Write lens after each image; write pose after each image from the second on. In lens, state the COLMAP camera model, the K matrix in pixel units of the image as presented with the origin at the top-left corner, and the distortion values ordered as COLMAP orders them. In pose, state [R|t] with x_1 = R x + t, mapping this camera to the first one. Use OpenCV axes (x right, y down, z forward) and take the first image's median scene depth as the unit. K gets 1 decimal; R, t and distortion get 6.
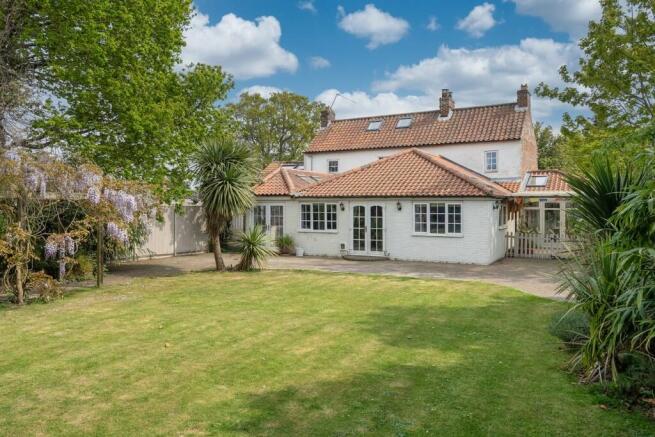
lens RADIAL K [[531.4, 0, 327.3], [0, 531.4, 213.8], [0, 0, 1]] dist [0.014011, 0.004533]
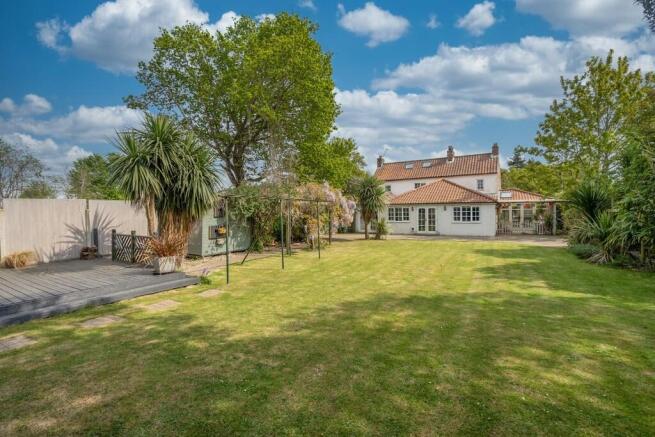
lens RADIAL K [[311.6, 0, 328.1], [0, 311.6, 219.6], [0, 0, 1]] dist [-0.005456, -0.000526]
pose [[0.999069, -0.008778, -0.042246, -0.241064], [0.009251, 0.999897, 0.011012, 0.011498], [0.042145, -0.011393, 0.999047, -0.167437]]
